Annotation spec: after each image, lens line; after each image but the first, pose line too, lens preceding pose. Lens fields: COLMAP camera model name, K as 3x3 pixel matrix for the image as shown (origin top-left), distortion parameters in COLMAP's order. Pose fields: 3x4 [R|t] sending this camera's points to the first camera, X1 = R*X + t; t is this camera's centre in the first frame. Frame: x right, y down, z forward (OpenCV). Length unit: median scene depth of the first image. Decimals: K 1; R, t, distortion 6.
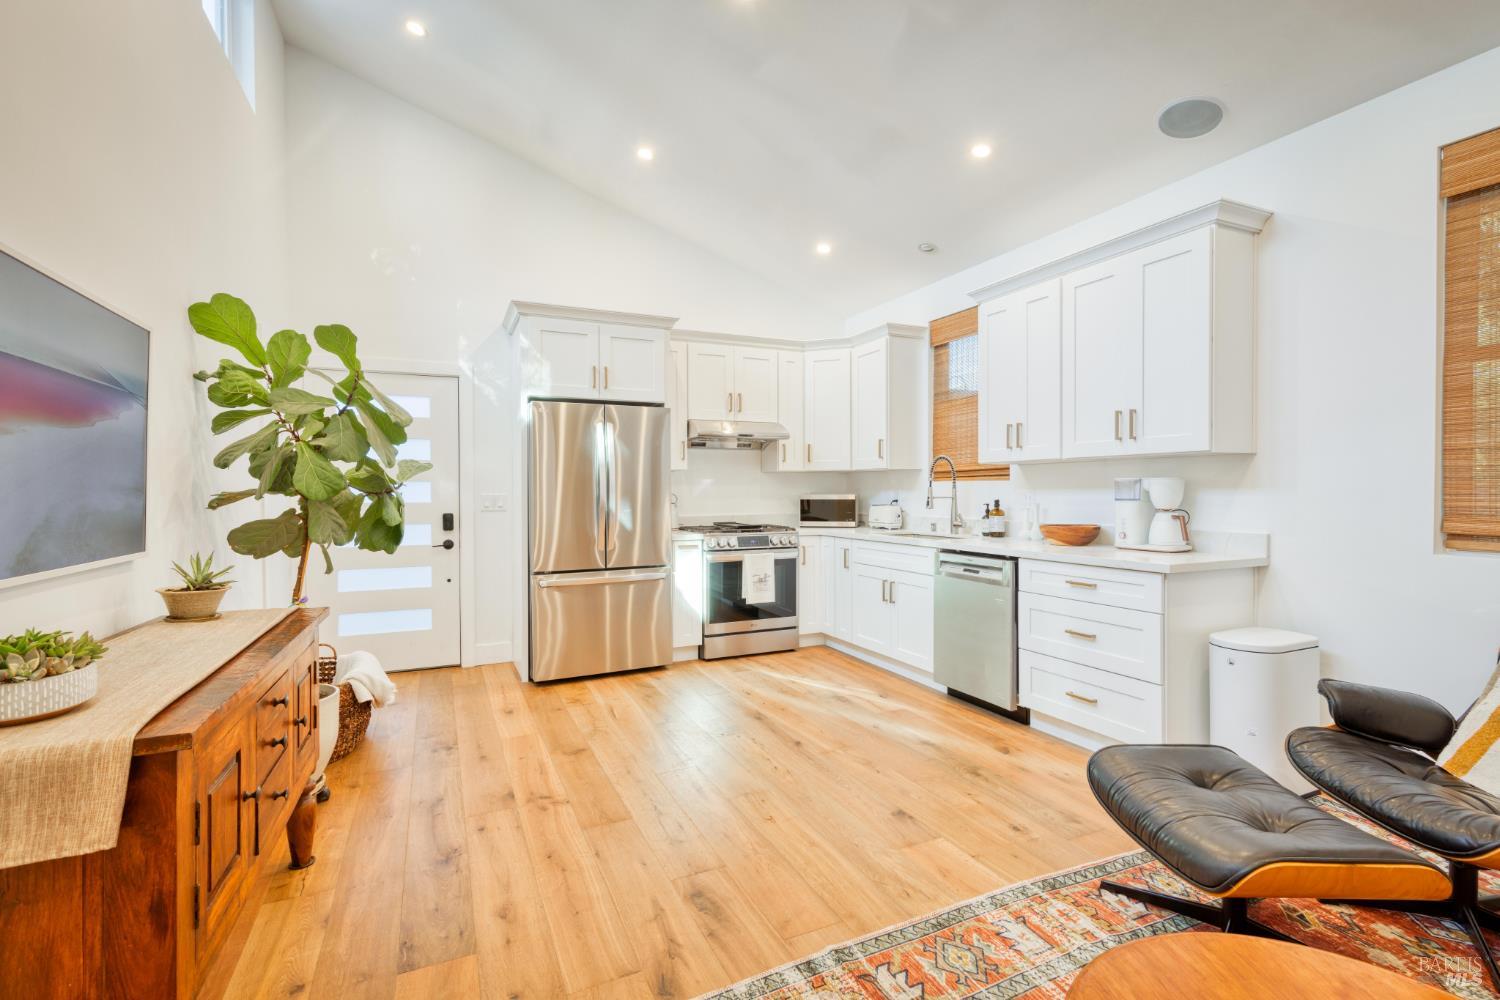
lens RADIAL K [[681.3, 0, 743.4], [0, 681.3, 499.0], [0, 0, 1]] dist [0.003182, 0.000108]
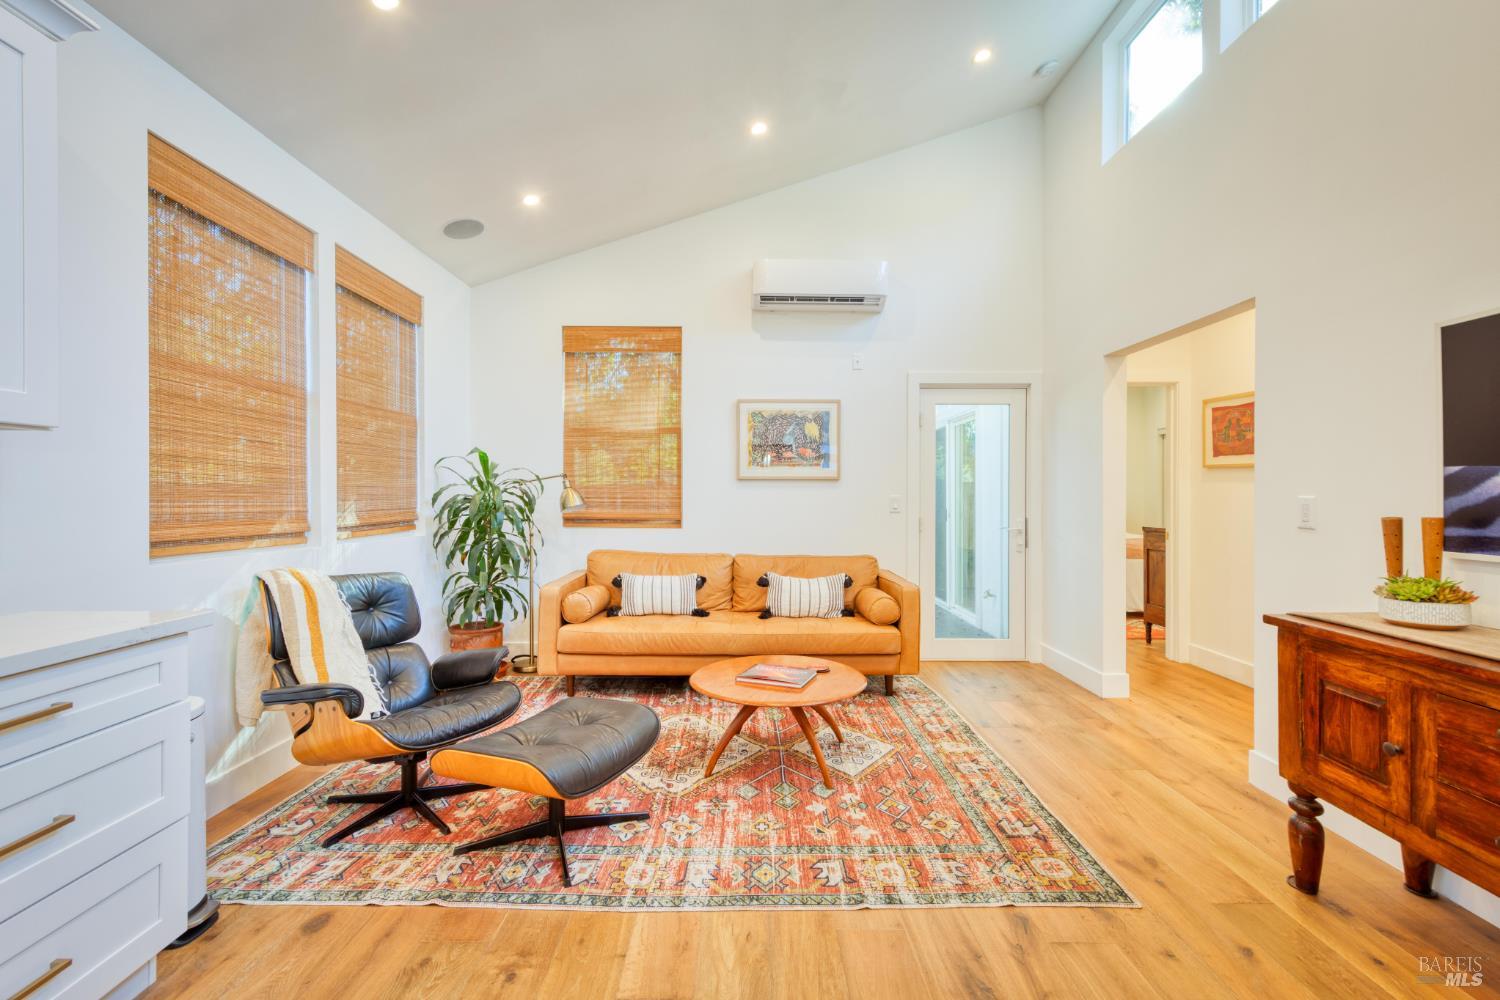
lens RADIAL K [[659.7, 0, 748.6], [0, 659.7, 495.3], [0, 0, 1]] dist [0.004077, -0.001241]
pose [[-0.913774, 0.004119, 0.406202, -0.064280], [0.009599, 0.999888, 0.011456, -0.011212], [-0.406109, 0.014367, -0.913712, 0.949188]]
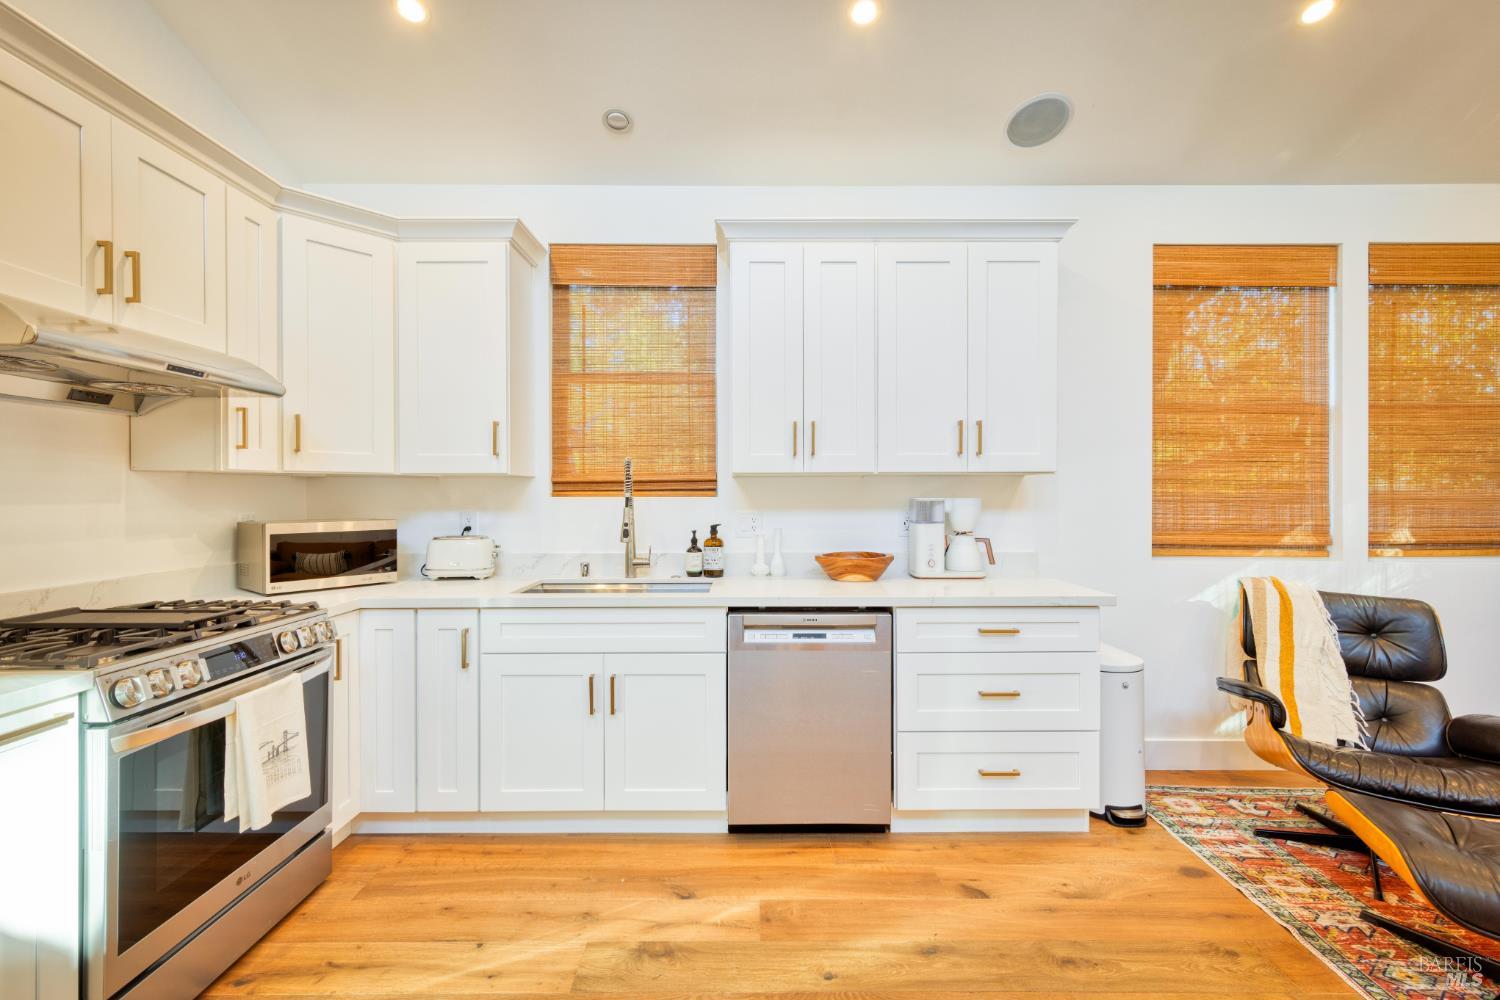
lens RADIAL K [[634.1, 0, 750.9], [0, 634.1, 499.8], [0, 0, 1]] dist [0.003933, -0.000126]
pose [[0.409134, -0.002115, 0.912472, -0.242956], [0.011590, 0.999929, -0.002879, -0.024990], [-0.912401, 0.011754, 0.409129, 0.762854]]
